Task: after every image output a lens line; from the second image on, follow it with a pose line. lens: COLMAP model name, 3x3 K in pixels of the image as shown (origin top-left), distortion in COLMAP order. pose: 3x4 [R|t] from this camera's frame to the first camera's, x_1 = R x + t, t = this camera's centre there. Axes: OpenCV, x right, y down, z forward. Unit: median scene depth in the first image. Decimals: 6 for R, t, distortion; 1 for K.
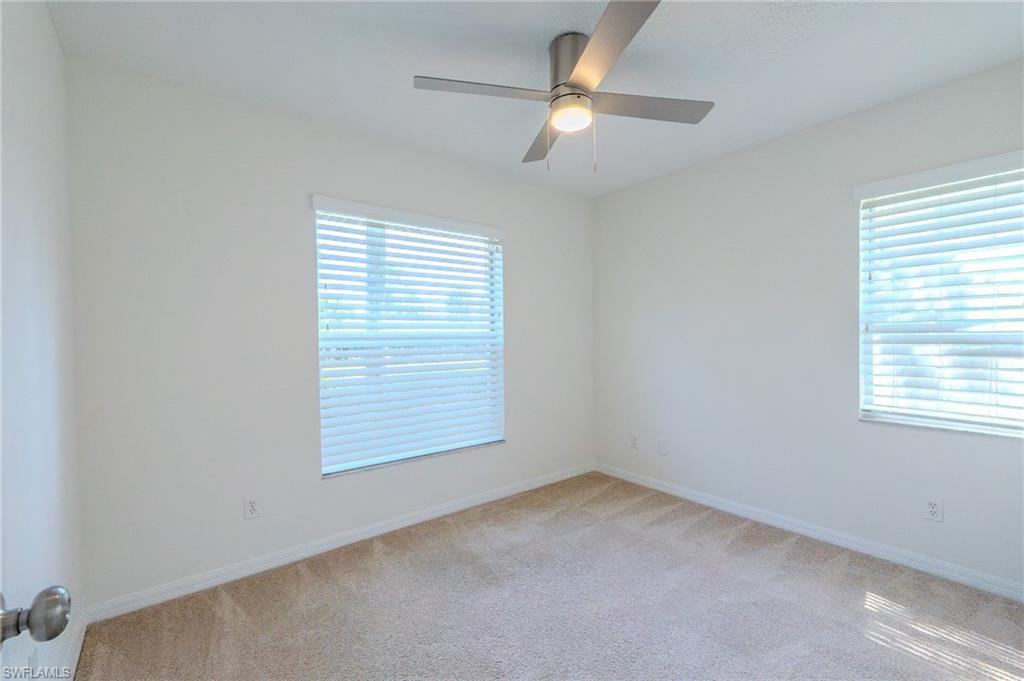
lens RADIAL K [[438.8, 0, 511.6], [0, 438.8, 338.4], [0, 0, 1]] dist [0.016100, -0.000102]
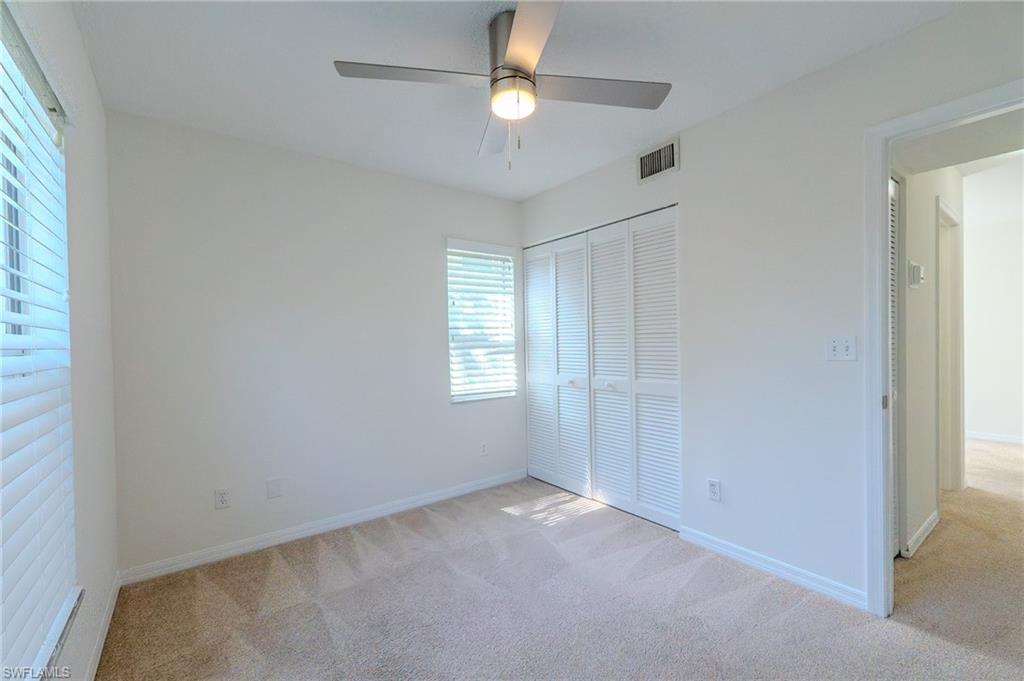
lens RADIAL K [[438.8, 0, 509.3], [0, 438.8, 342.5], [0, 0, 1]] dist [0.016100, -0.000102]
pose [[0.021253, 0.005582, 0.999759, -0.626172], [0.021870, 0.999743, -0.006047, 0.002604], [-0.999535, 0.021993, 0.021125, 0.799303]]
